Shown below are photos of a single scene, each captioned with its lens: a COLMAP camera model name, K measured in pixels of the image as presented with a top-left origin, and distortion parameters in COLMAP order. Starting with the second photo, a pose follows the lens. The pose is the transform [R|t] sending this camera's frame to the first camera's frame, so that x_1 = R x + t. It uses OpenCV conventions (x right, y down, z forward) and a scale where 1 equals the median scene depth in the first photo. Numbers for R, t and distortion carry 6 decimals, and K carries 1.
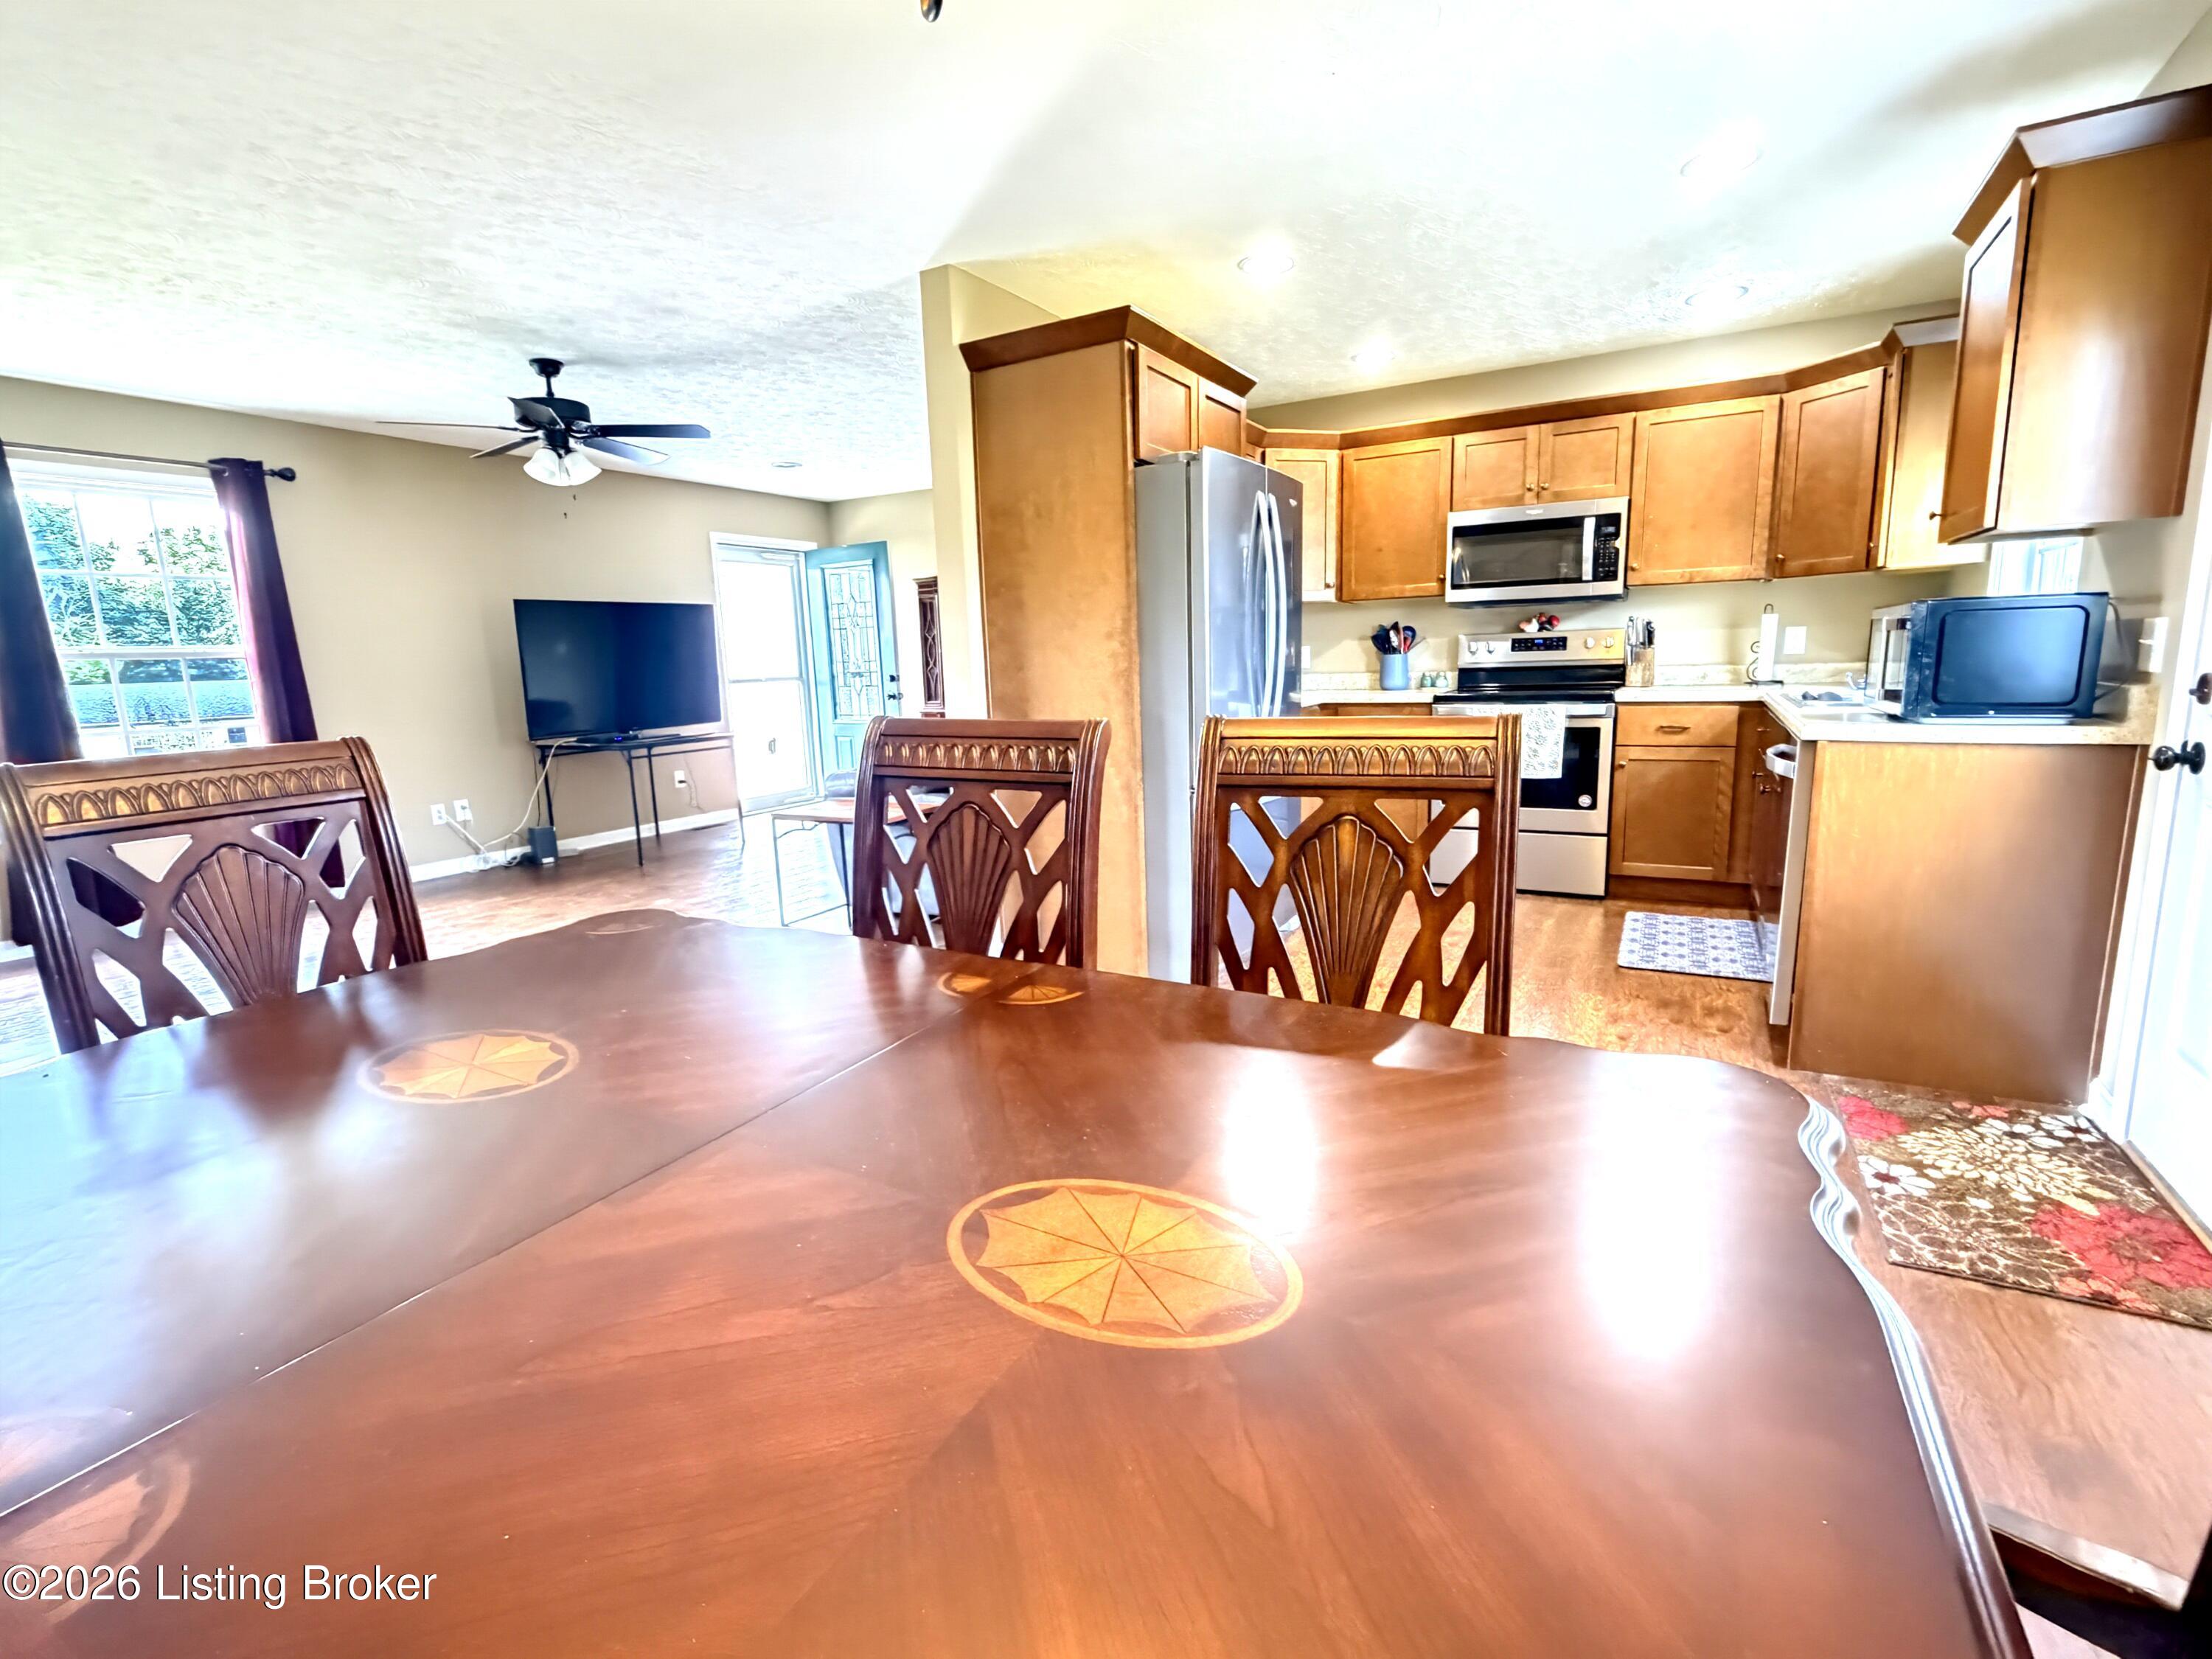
lens RADIAL K [[999.5, 0, 1116.1], [0, 999.5, 834.6], [0, 0, 1]] dist [-0.005286, -0.000573]
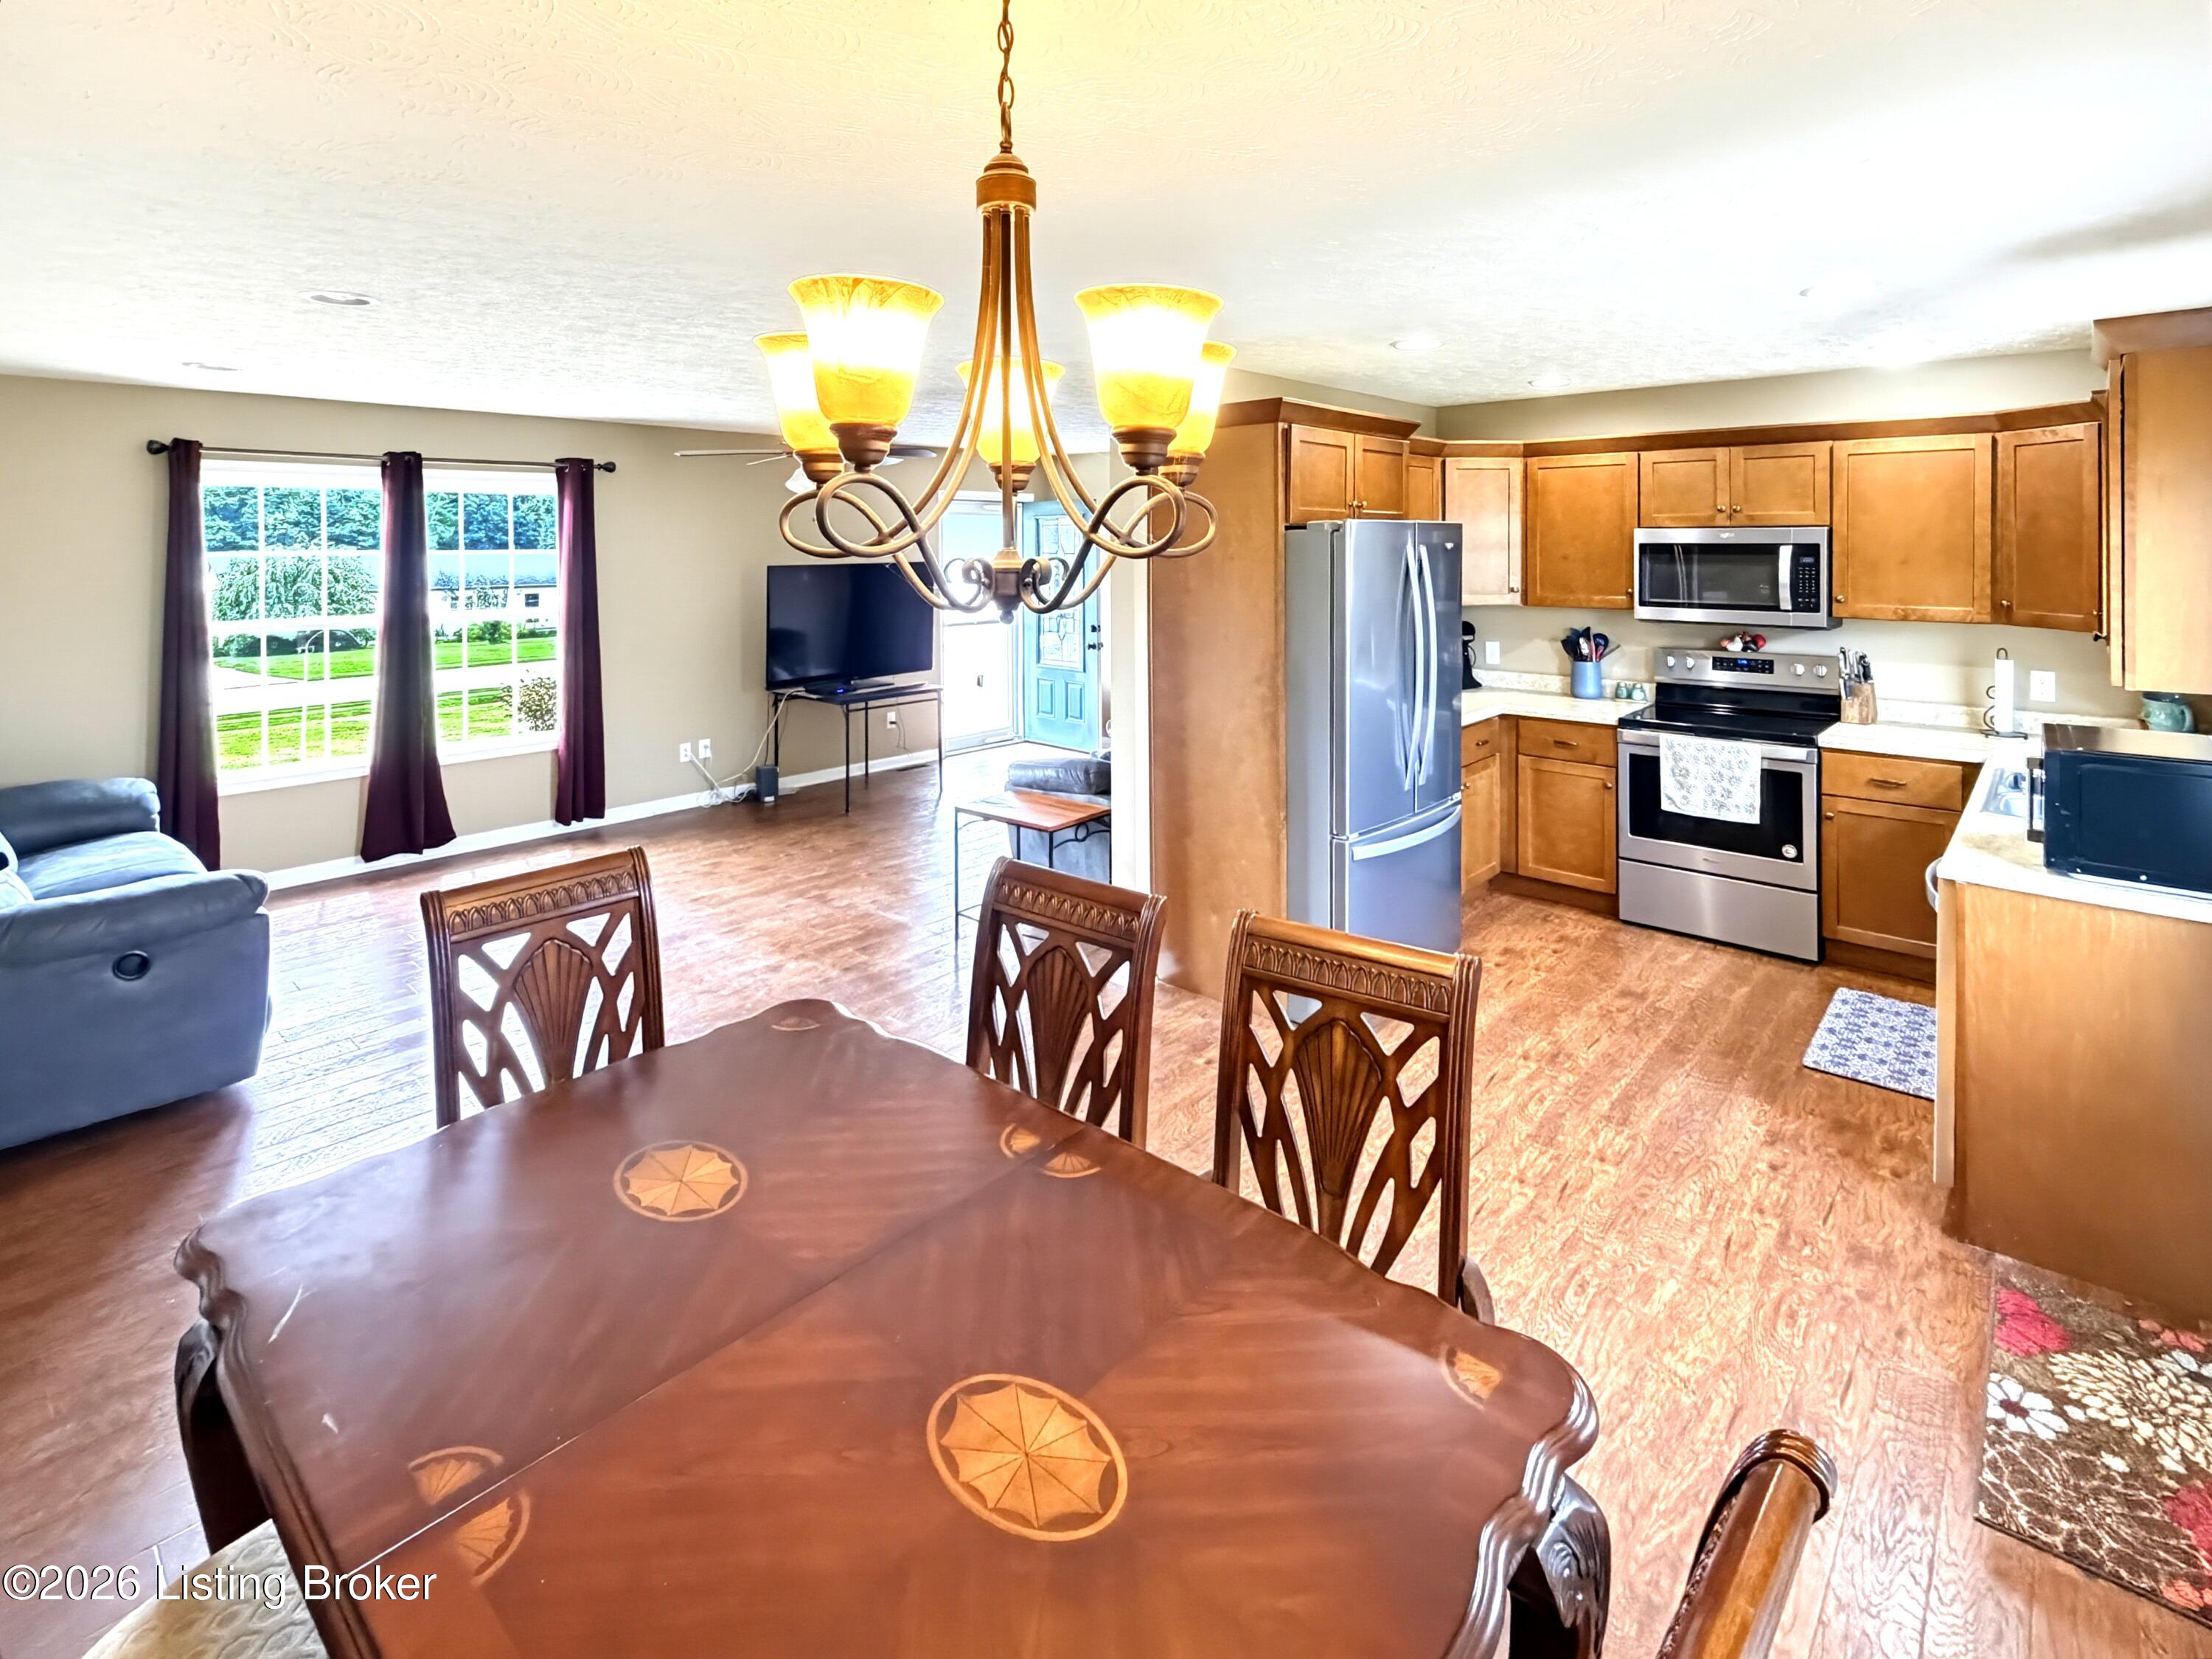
lens RADIAL K [[1089.9, 0, 1128.7], [0, 1089.9, 544.5], [0, 0, 1]] dist [-0.000579, 0.001093]
pose [[0.977891, 0.025265, -0.207582, 0.087810], [-0.059653, 0.985131, -0.161116, -0.132800], [0.200425, 0.169936, 0.964858, -0.161175]]
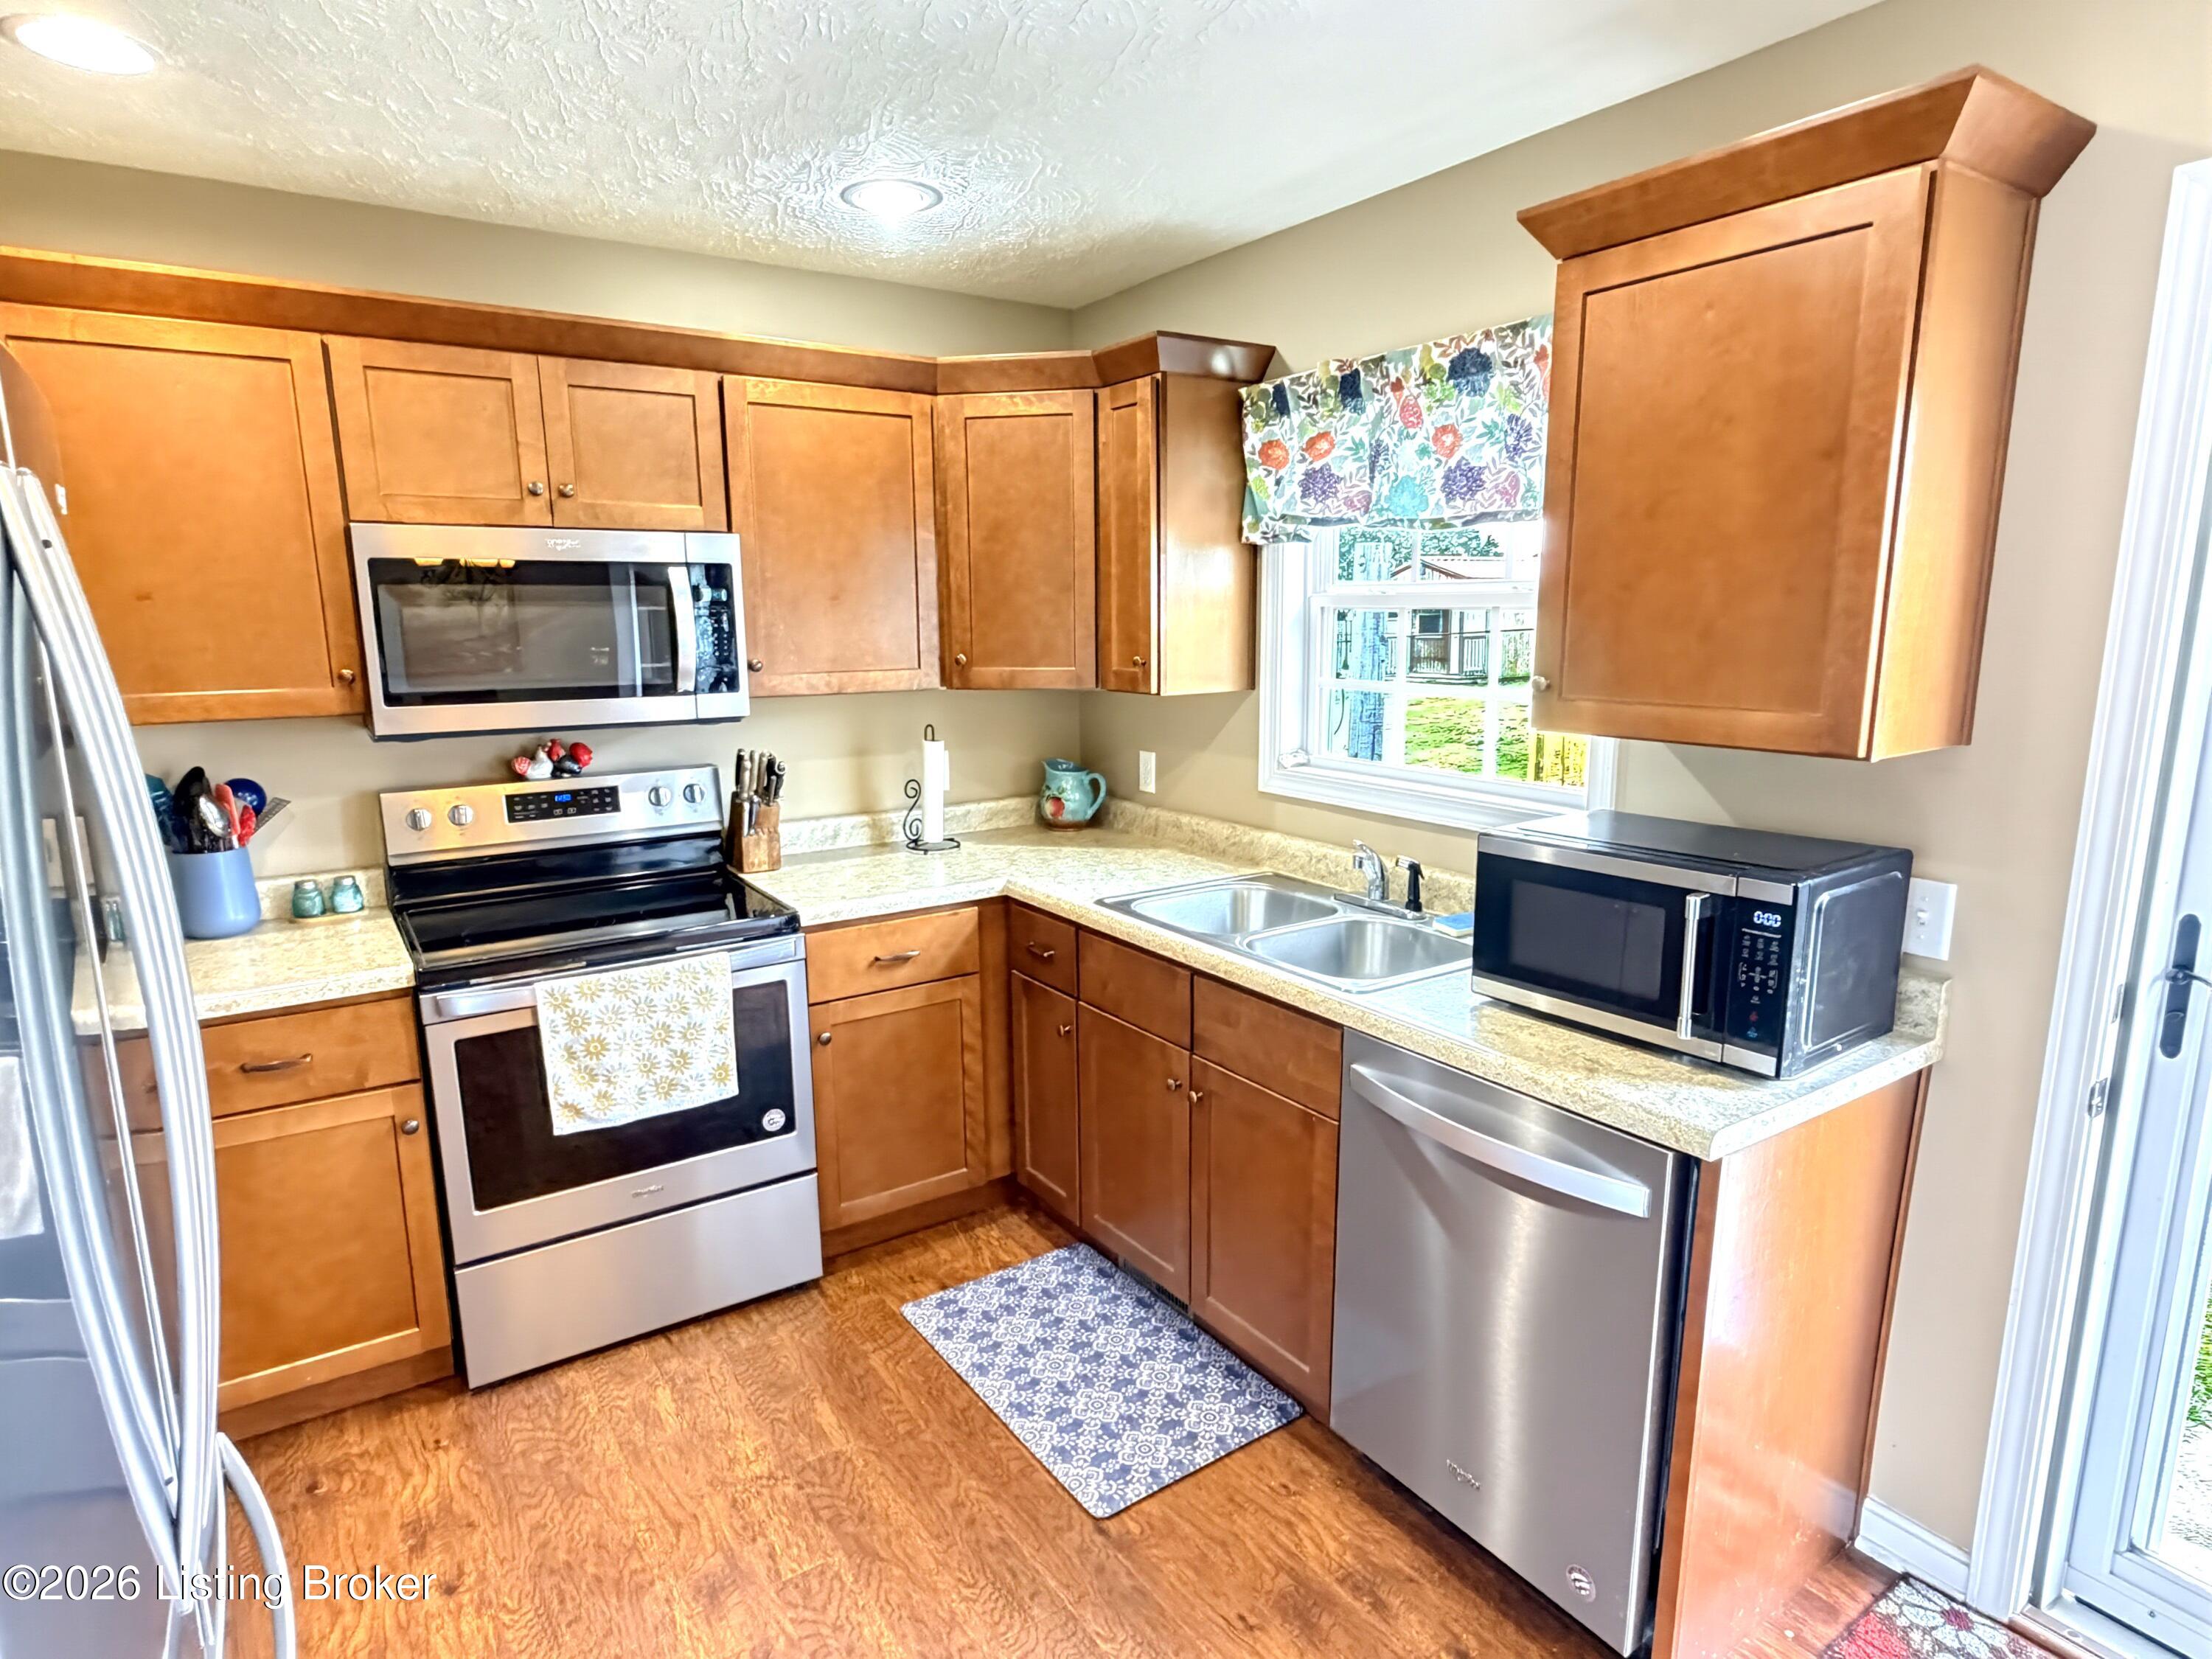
lens RADIAL K [[1218.9, 0, 1100.3], [0, 1218.9, 844.2], [0, 0, 1]] dist [-0.000691, -0.000946]
pose [[0.450078, -0.146791, 0.880842, 0.012668], [0.148363, 0.984980, 0.088337, -0.239181], [-0.880579, 0.090925, 0.465096, 0.634536]]
